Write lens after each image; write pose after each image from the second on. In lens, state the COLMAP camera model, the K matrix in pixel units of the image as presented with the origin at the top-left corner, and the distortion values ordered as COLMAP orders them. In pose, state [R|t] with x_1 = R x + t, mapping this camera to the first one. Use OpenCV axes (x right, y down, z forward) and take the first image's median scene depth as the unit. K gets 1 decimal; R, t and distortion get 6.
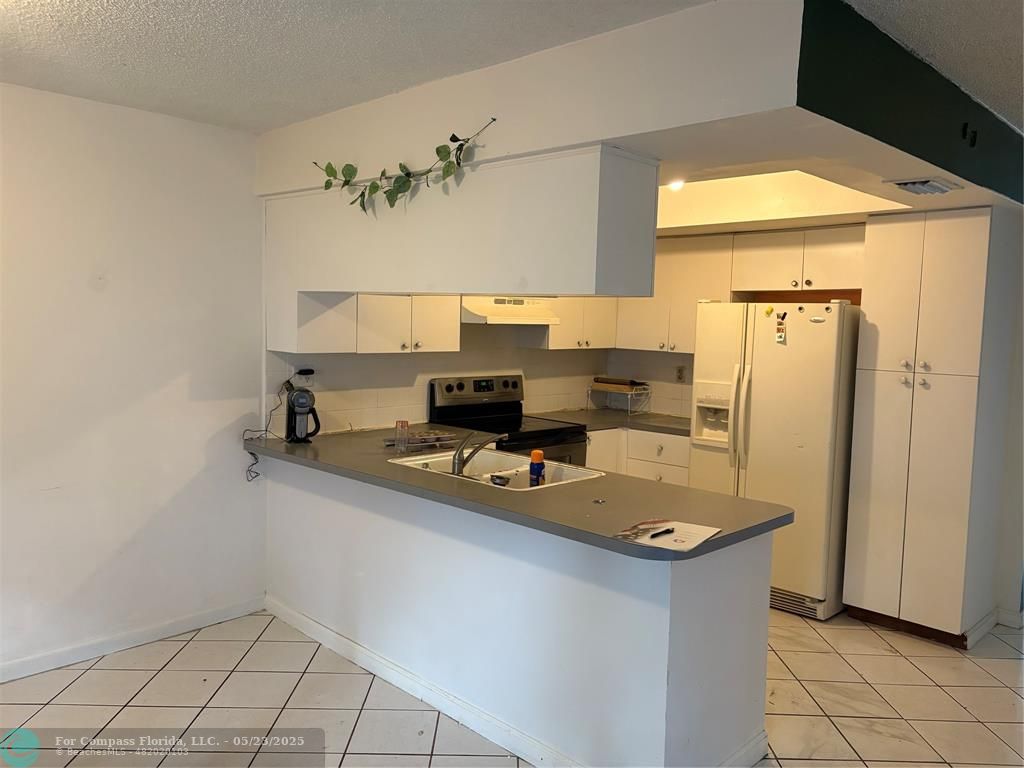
lens RADIAL K [[774.7, 0, 521.4], [0, 774.7, 388.4], [0, 0, 1]] dist [0.049233, -0.039538]
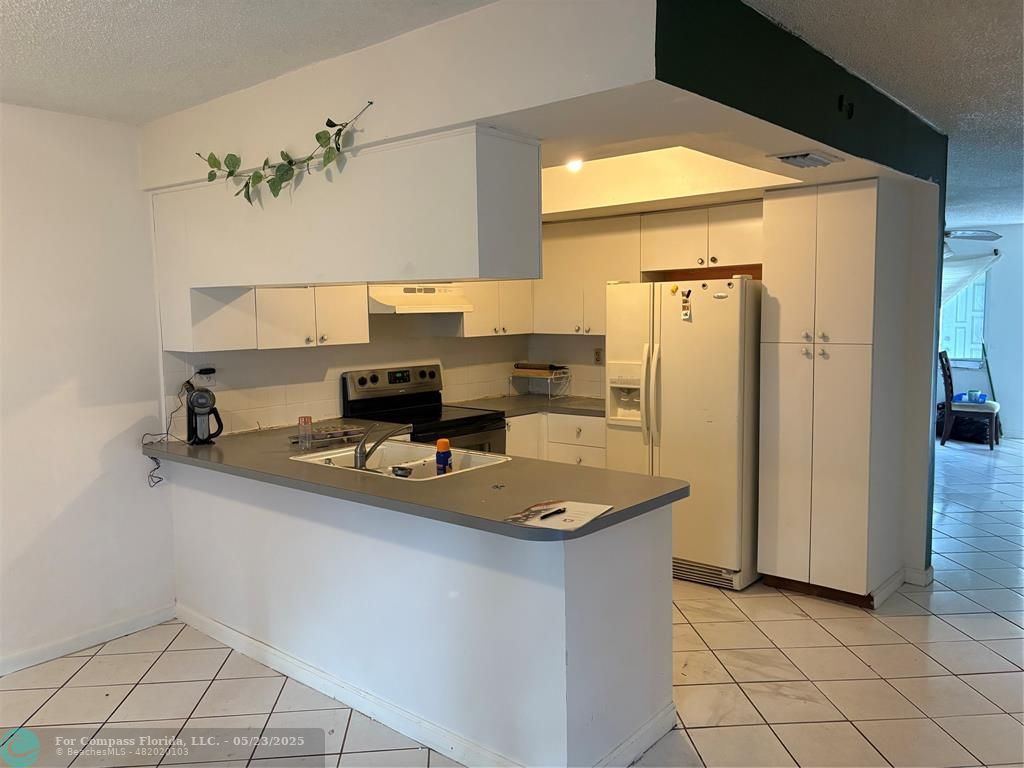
lens RADIAL K [[774.7, 0, 516.4], [0, 774.7, 388.3], [0, 0, 1]] dist [0.049233, -0.039538]
pose [[0.996815, -0.049293, 0.062687, 0.046498], [0.048481, 0.998720, 0.014408, 0.004790], [-0.063317, -0.011323, 0.997929, 0.005776]]
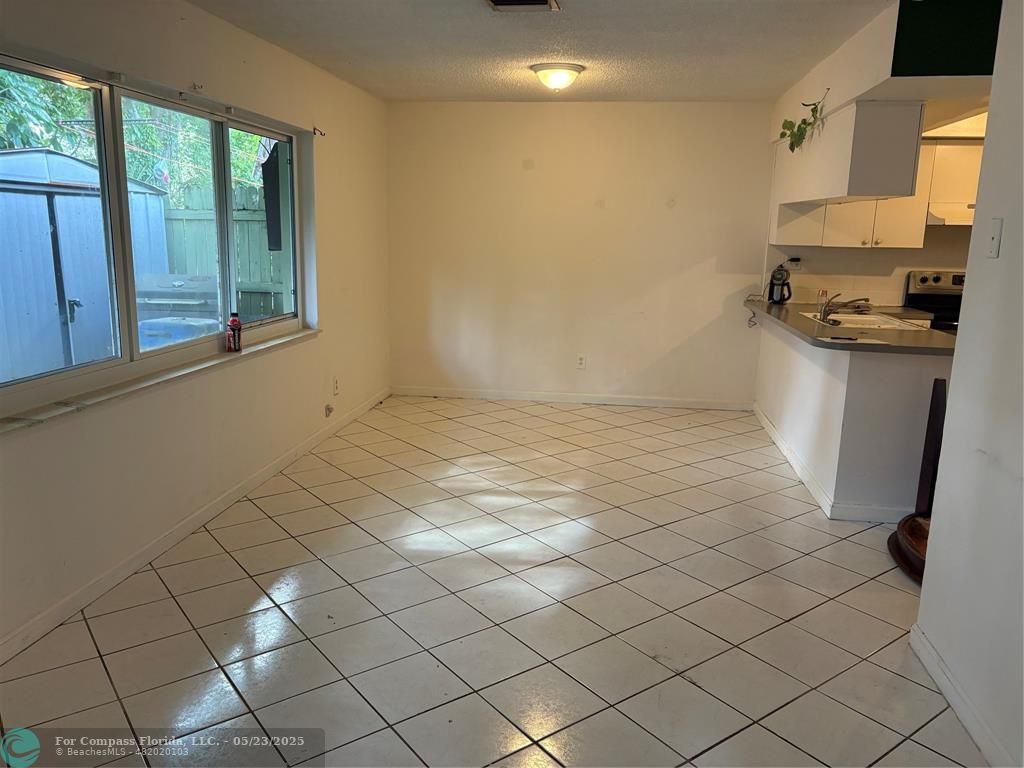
lens RADIAL K [[774.7, 0, 511.5], [0, 774.7, 390.5], [0, 0, 1]] dist [0.049233, -0.039538]
pose [[0.585228, 0.153007, -0.796302, 0.651967], [-0.081862, 0.988167, 0.129710, 0.079406], [0.806726, -0.010723, 0.590829, -0.337190]]
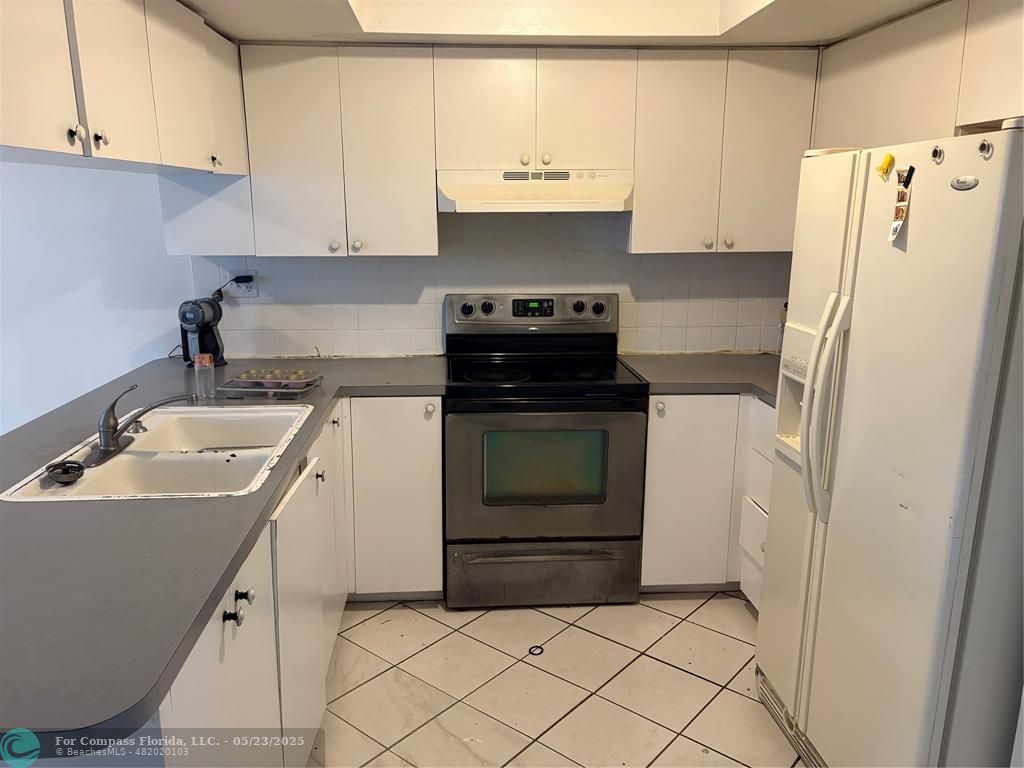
lens RADIAL K [[774.7, 0, 500.5], [0, 774.7, 414.3], [0, 0, 1]] dist [0.049233, -0.039538]
pose [[0.746619, 0.147028, -0.648801, 0.473714], [-0.039768, 0.983391, 0.177088, -0.038163], [0.664062, -0.106416, 0.740066, 0.579361]]
